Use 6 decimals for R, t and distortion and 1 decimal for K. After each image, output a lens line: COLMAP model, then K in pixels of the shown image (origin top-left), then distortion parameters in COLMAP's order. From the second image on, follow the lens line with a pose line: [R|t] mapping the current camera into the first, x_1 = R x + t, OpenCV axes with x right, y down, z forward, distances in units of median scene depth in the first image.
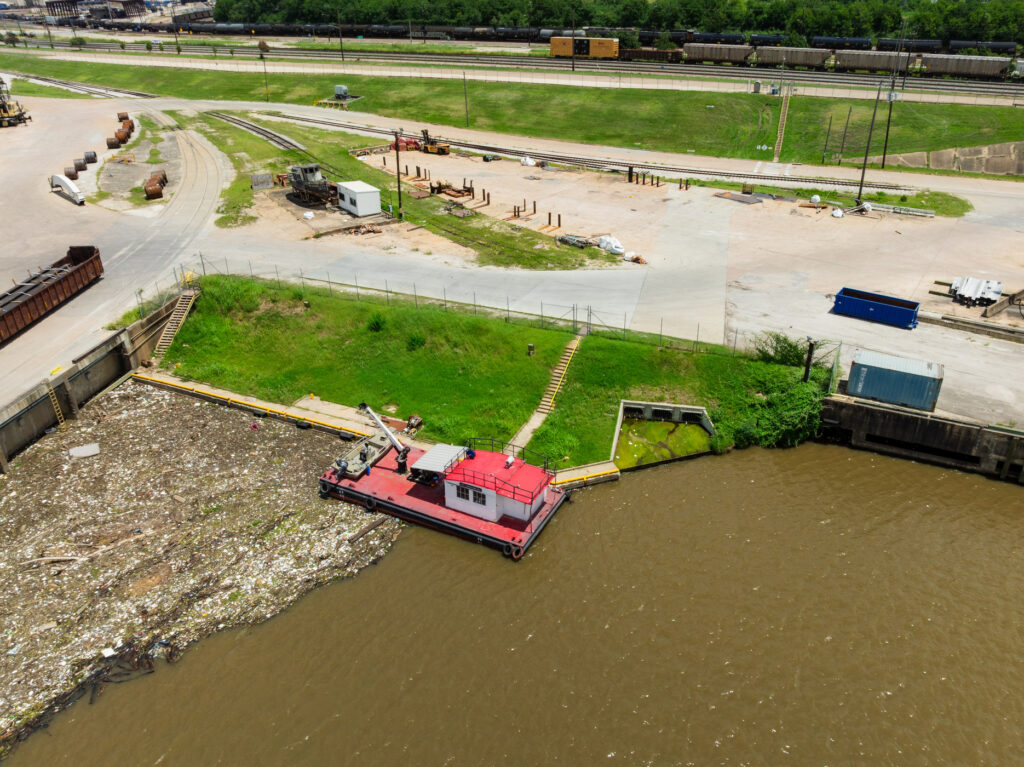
lens RADIAL K [[749.4, 0, 512.0], [0, 749.4, 383.5], [0, 0, 1]] dist [-0.039120, 0.005404]
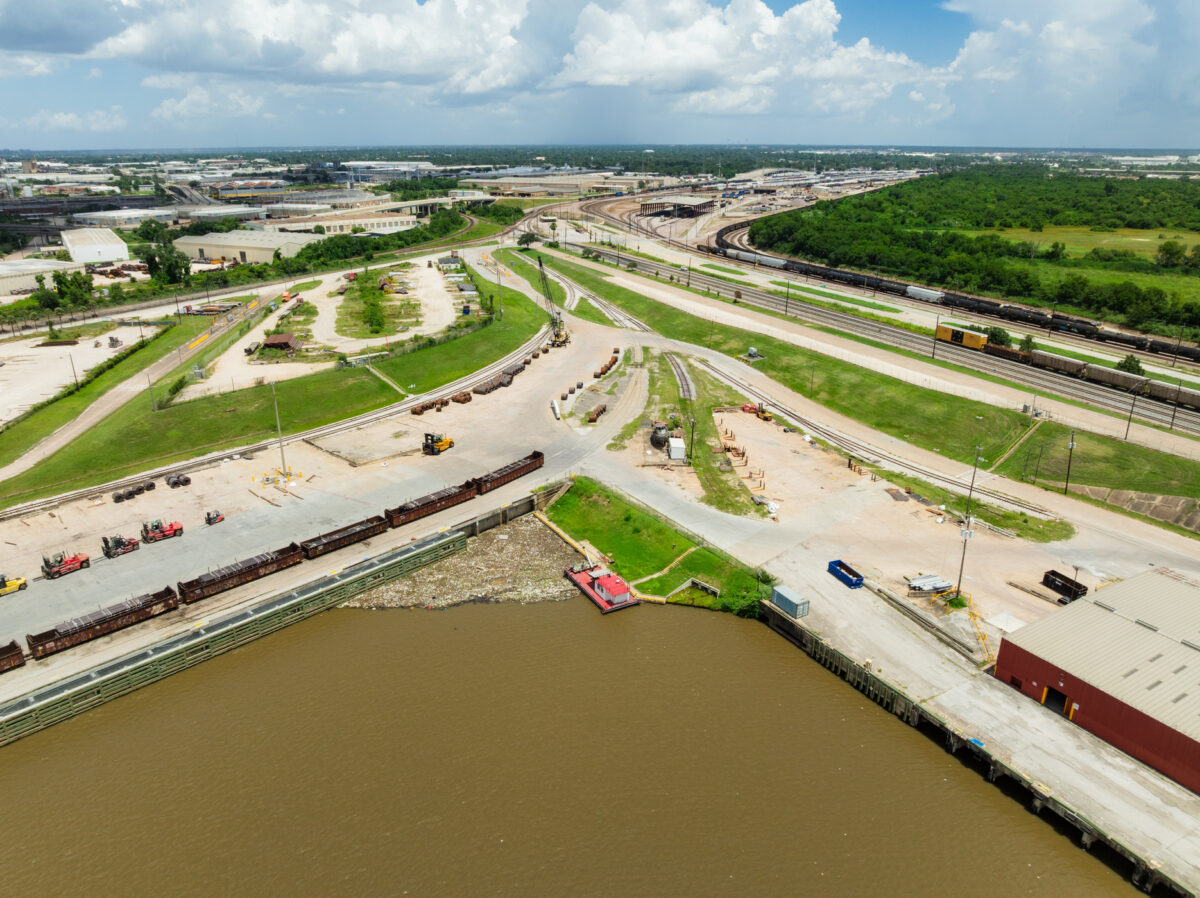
lens RADIAL K [[878.2, 0, 600.0], [0, 878.2, 449.0], [0, 0, 1]] dist [-0.039120, 0.005404]
pose [[0.816860, 0.208063, -0.538005, 1.116630], [-0.268098, 0.962766, -0.034726, -0.164580], [0.510747, 0.172604, 0.842226, -1.282327]]
